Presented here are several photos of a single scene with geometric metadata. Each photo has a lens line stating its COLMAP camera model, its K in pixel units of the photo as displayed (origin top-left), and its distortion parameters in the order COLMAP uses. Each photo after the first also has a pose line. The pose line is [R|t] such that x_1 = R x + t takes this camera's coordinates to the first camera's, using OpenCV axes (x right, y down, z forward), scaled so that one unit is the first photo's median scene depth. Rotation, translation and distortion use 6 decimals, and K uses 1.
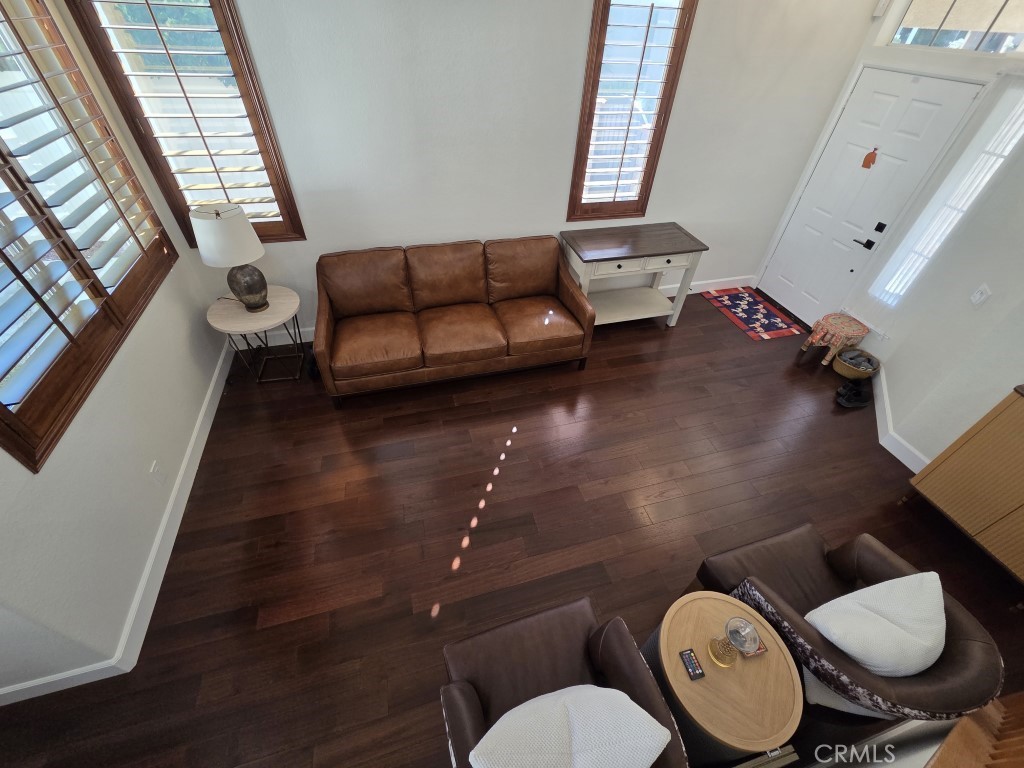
lens RADIAL K [[416.6, 0, 513.1], [0, 416.6, 375.3], [0, 0, 1]] dist [0.002262, 0.000212]
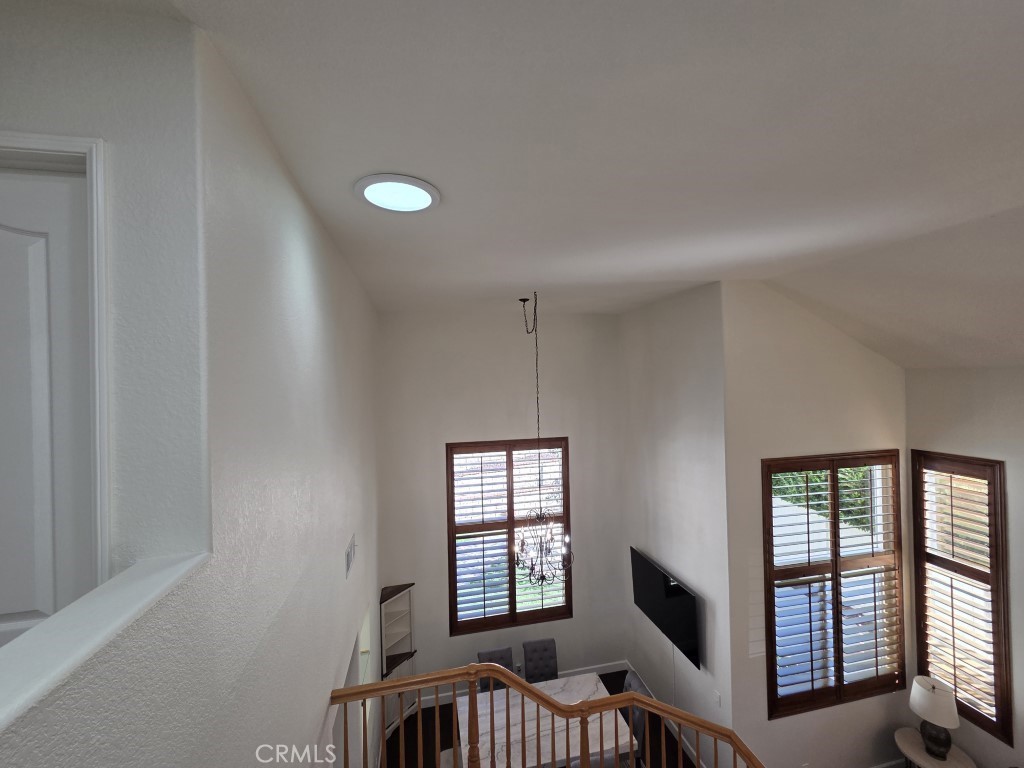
lens RADIAL K [[416.6, 0, 515.0], [0, 416.6, 378.9], [0, 0, 1]] dist [0.002262, 0.000212]
pose [[-0.051985, -0.043696, -0.997691, 1.163282], [-0.651142, 0.758955, 0.000688, -0.258818], [0.757173, 0.649675, -0.067906, -1.001080]]
